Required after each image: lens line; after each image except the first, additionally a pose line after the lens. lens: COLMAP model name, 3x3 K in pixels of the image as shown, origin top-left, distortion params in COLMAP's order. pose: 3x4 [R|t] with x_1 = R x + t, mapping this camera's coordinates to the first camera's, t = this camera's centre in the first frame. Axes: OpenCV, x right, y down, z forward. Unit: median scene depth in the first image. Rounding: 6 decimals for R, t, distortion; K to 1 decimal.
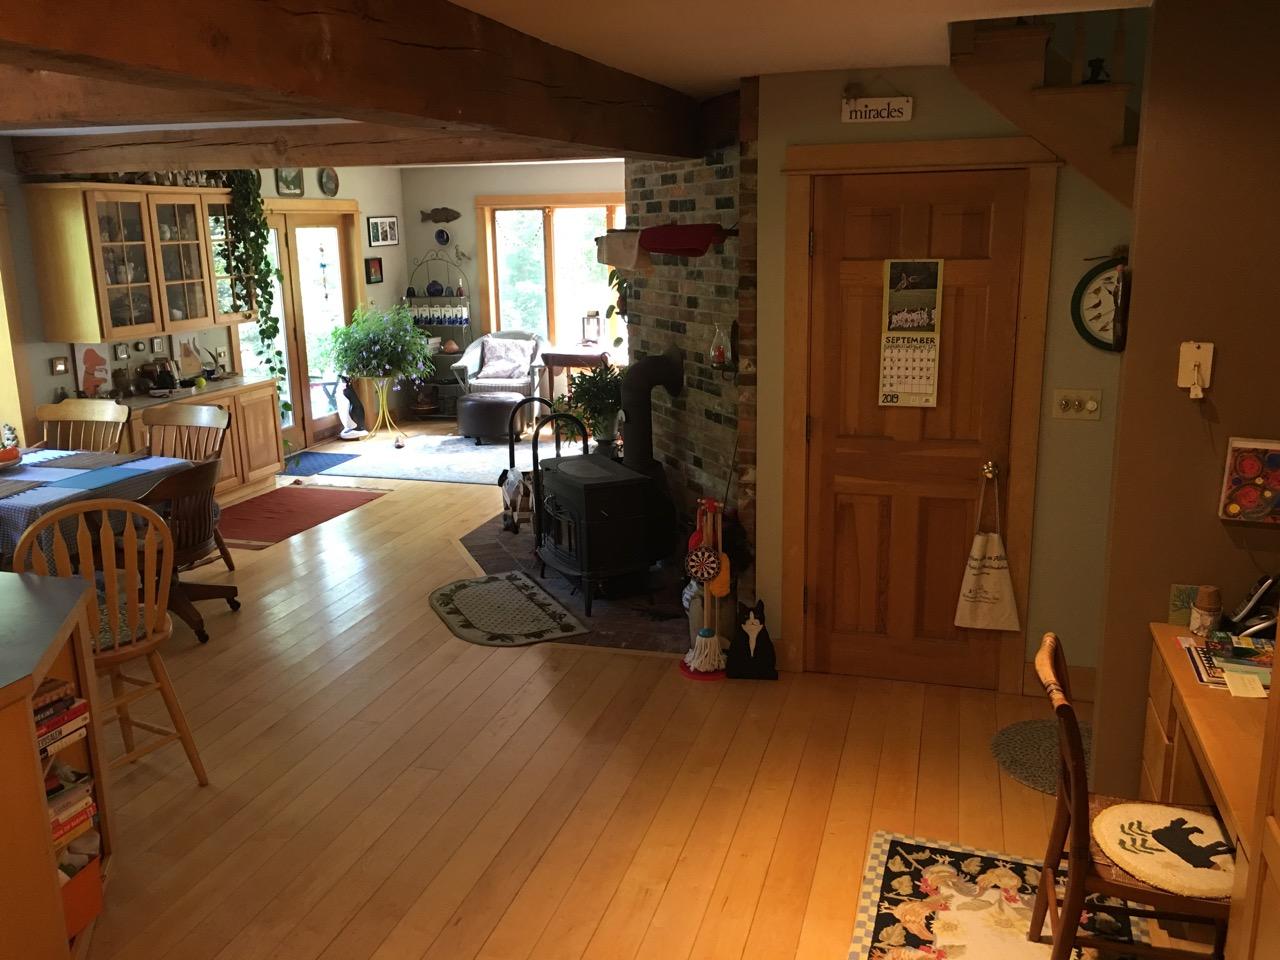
lens RADIAL K [[1101.2, 0, 640.3], [0, 1101.2, 480.2], [0, 0, 1]] dist [0.032736, -0.047454]
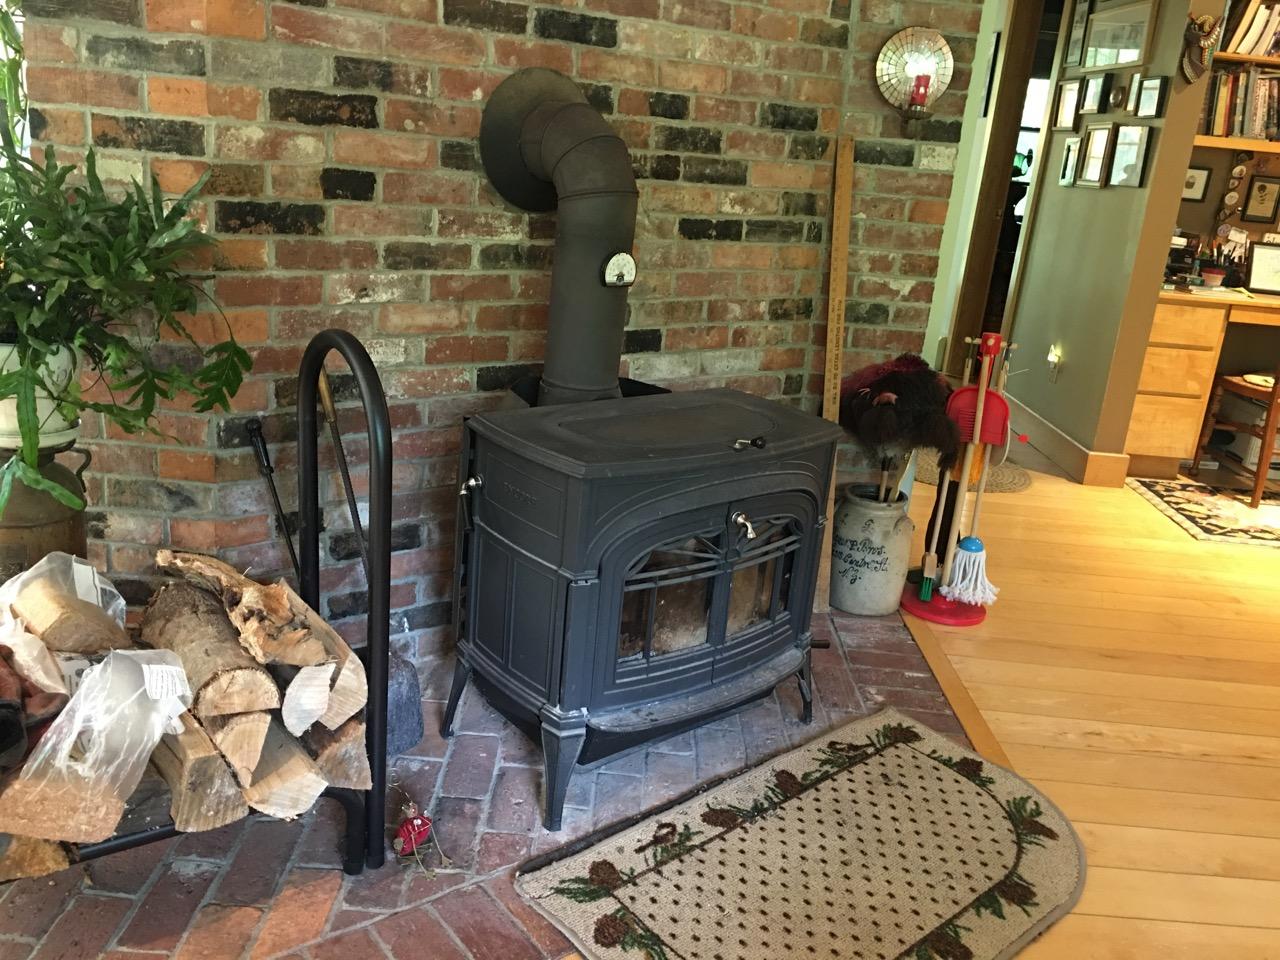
lens RADIAL K [[1101.2, 0, 643.0], [0, 1101.2, 471.1], [0, 0, 1]] dist [0.032736, -0.047454]
pose [[-0.287588, -0.285752, 0.914133, -0.638029], [0.138114, 0.932105, 0.334820, -0.198333], [-0.947743, 0.222545, -0.228596, 1.827909]]
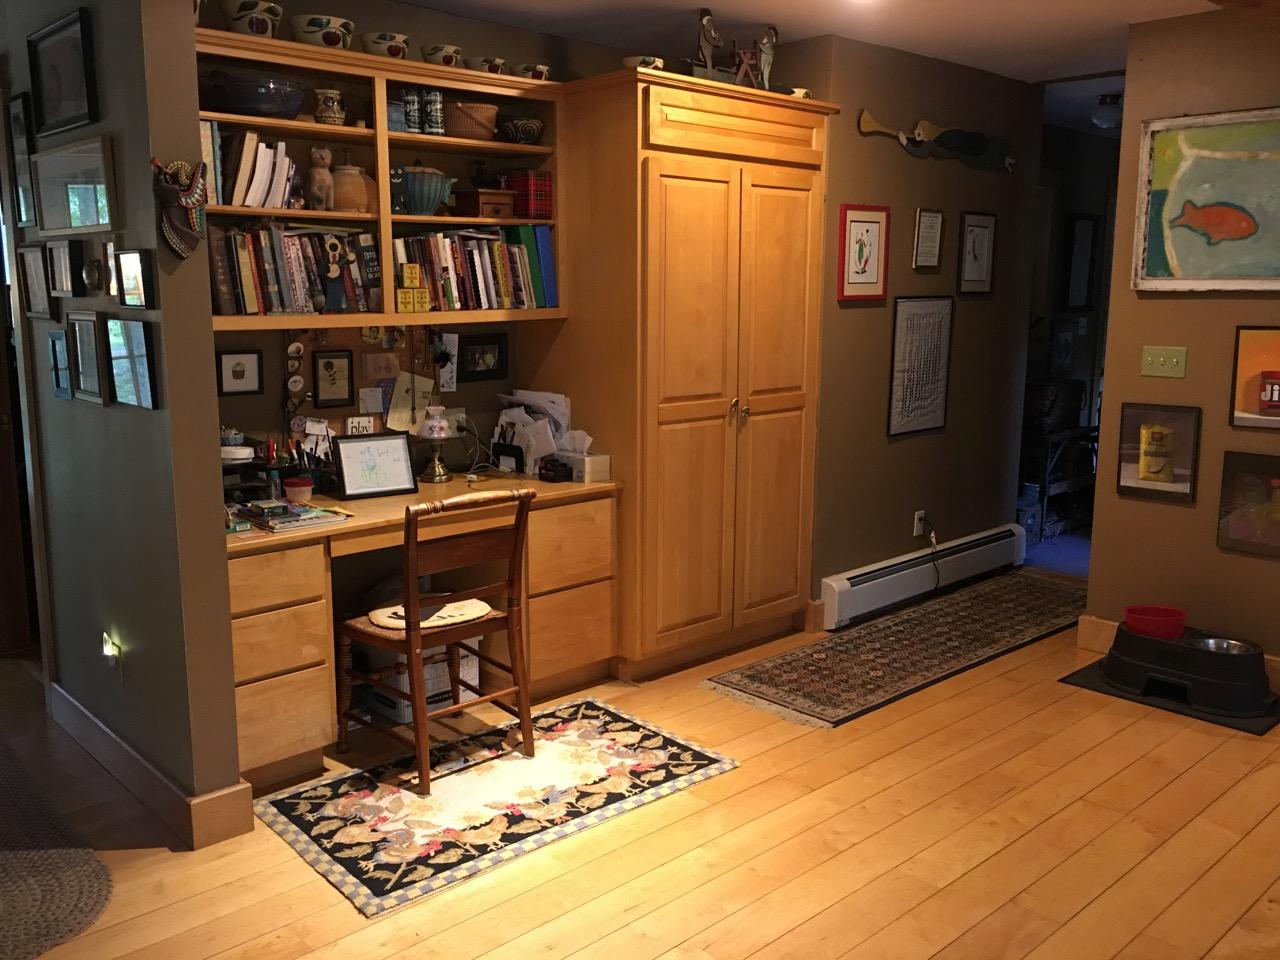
lens RADIAL K [[1101.2, 0, 641.7], [0, 1101.2, 479.8], [0, 0, 1]] dist [0.032736, -0.047454]
pose [[-0.864436, -0.070007, 0.497845, -0.303484], [0.127670, 0.927226, 0.352067, -0.198434], [-0.486262, 0.367900, -0.792590, 1.444122]]
